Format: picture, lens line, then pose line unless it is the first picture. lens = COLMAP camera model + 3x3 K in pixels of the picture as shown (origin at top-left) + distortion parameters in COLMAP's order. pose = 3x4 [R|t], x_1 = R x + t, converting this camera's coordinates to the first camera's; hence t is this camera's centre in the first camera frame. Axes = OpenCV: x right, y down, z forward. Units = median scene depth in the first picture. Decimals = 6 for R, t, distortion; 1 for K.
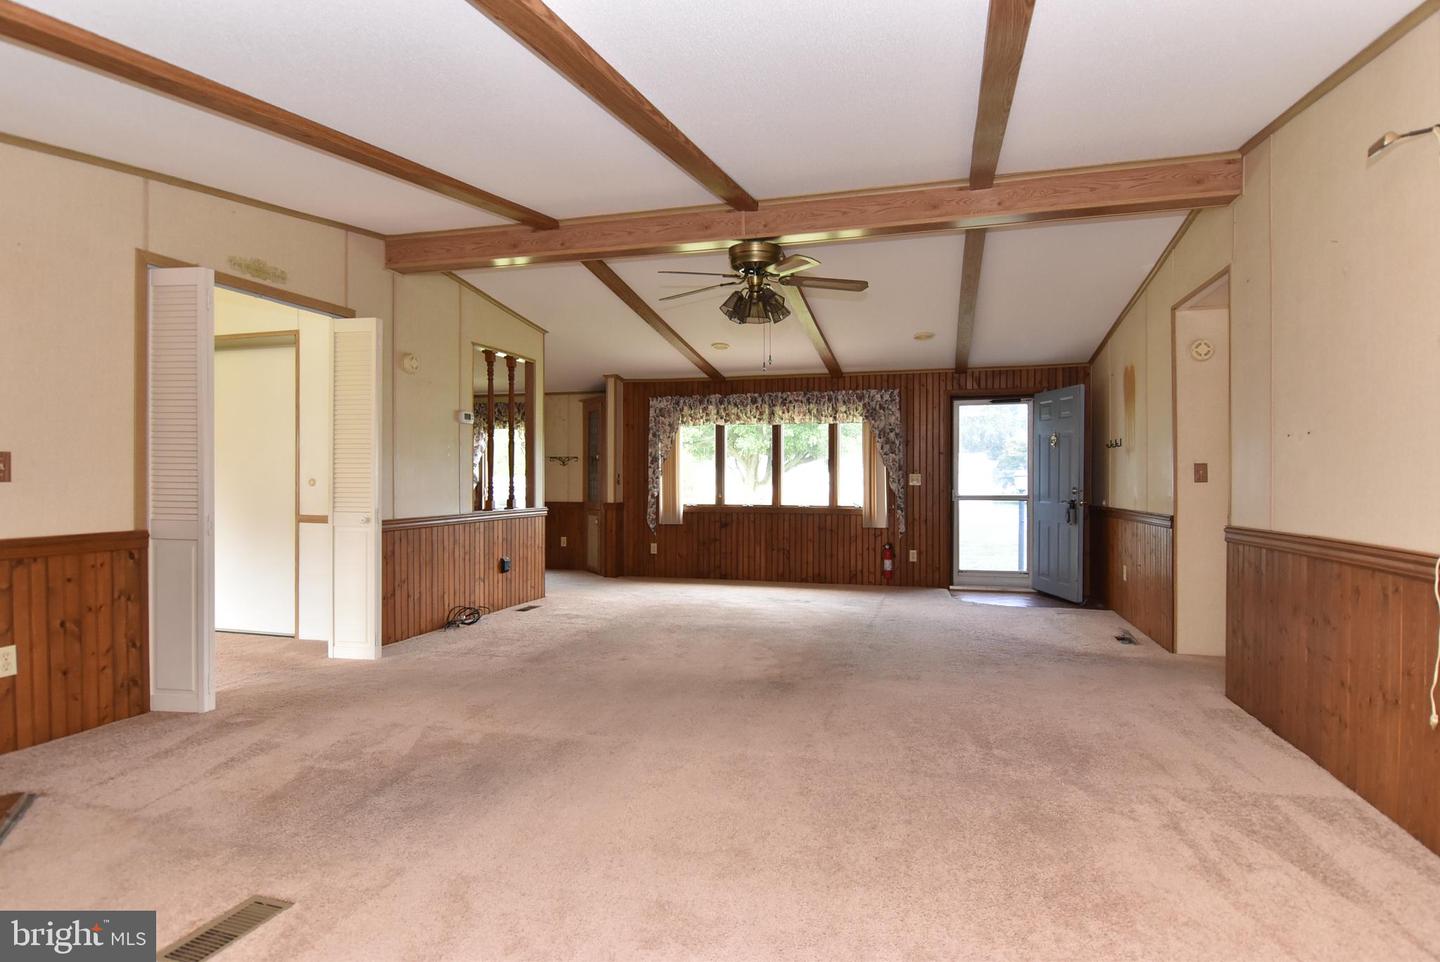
lens RADIAL K [[788.7, 0, 733.1], [0, 788.7, 483.7], [0, 0, 1]] dist [0.005971, -0.005591]
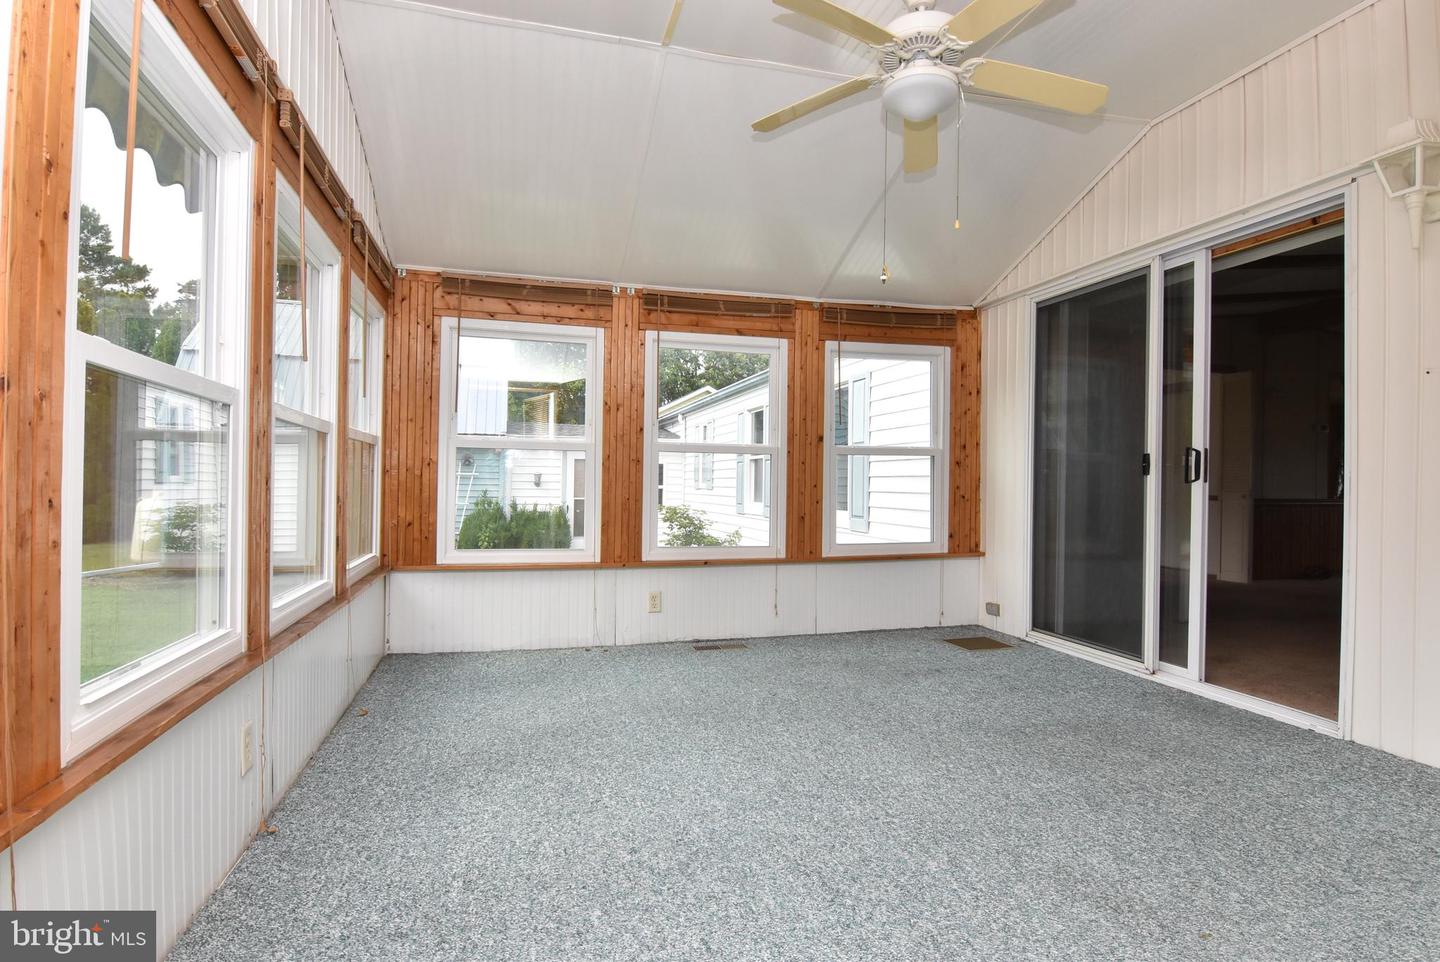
lens RADIAL K [[788.7, 0, 712.3], [0, 788.7, 481.9], [0, 0, 1]] dist [0.005971, -0.005591]
pose [[0.523951, 0.003186, -0.851742, 0.292107], [-0.004476, 0.999989, 0.000988, 0.012704], [0.851737, 0.003295, 0.523960, -0.656710]]
